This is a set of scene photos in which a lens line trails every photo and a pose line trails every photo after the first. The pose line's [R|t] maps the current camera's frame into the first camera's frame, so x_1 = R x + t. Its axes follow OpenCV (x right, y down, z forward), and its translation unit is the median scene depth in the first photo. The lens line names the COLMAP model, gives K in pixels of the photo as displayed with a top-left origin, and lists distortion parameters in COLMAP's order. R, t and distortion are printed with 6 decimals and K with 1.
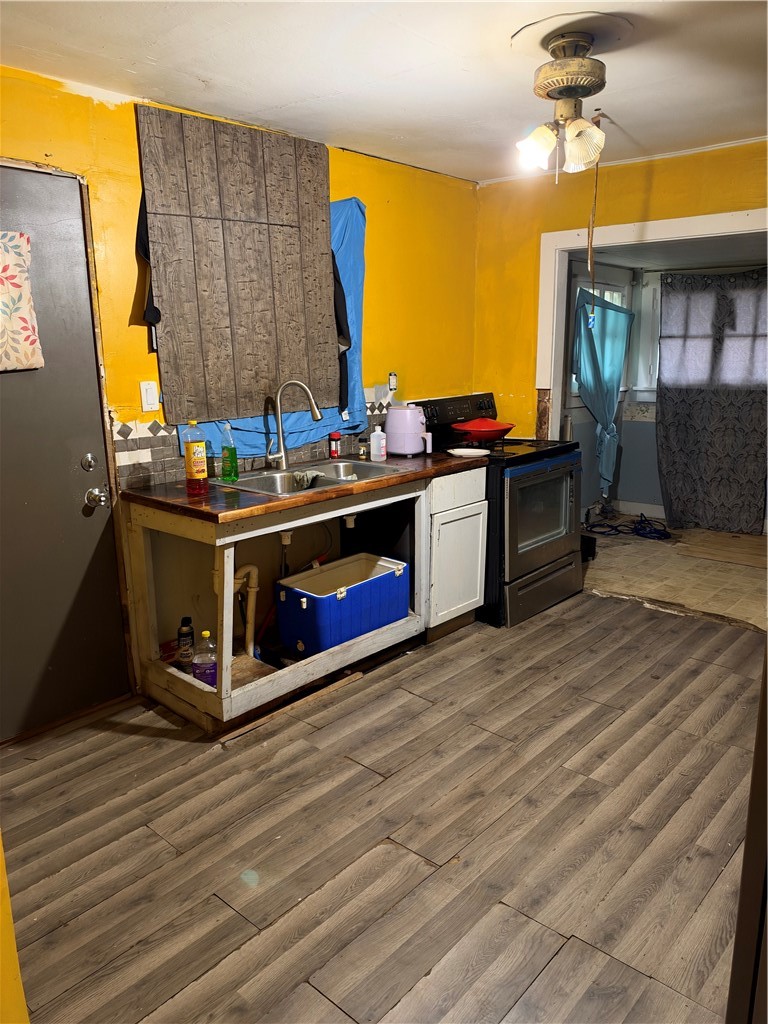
lens RADIAL K [[724.1, 0, 443.3], [0, 724.1, 502.0], [0, 0, 1]] dist [0.081838, -0.000426]
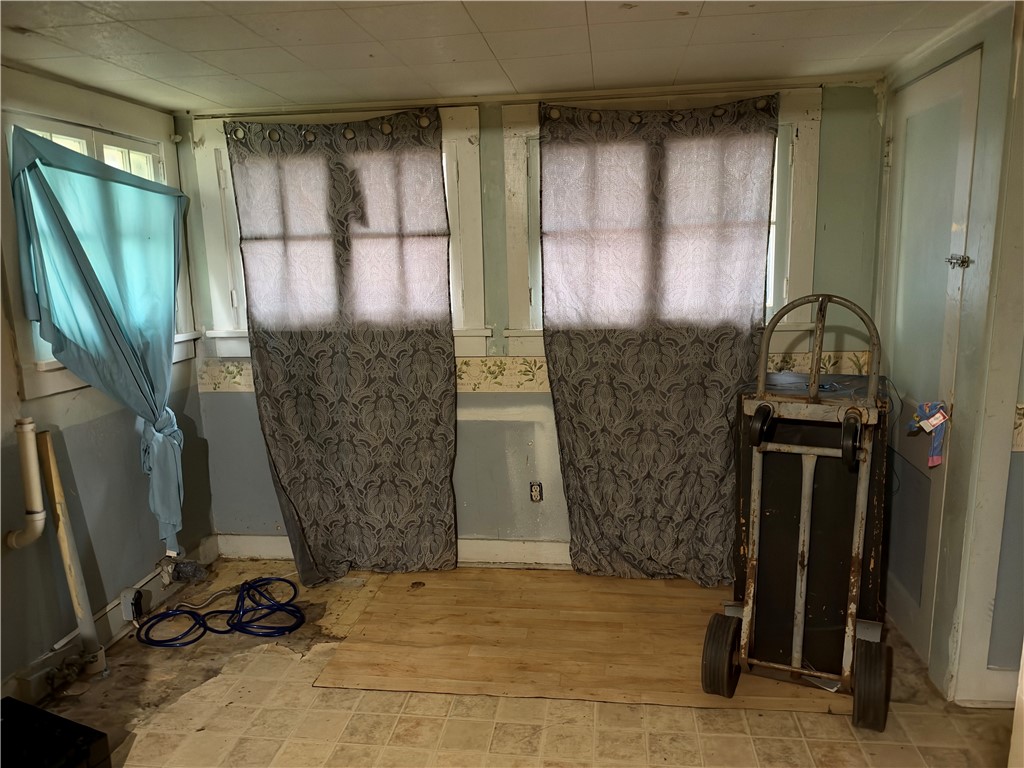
lens RADIAL K [[768.0, 0, 512.0], [0, 768.0, 384.0], [0, 0, 1]] dist [-0.003201, -0.002747]
pose [[0.863408, -0.108246, 0.492757, 0.183389], [0.127698, 0.991796, -0.005880, -0.093182], [-0.488078, 0.068001, 0.870147, 0.431284]]
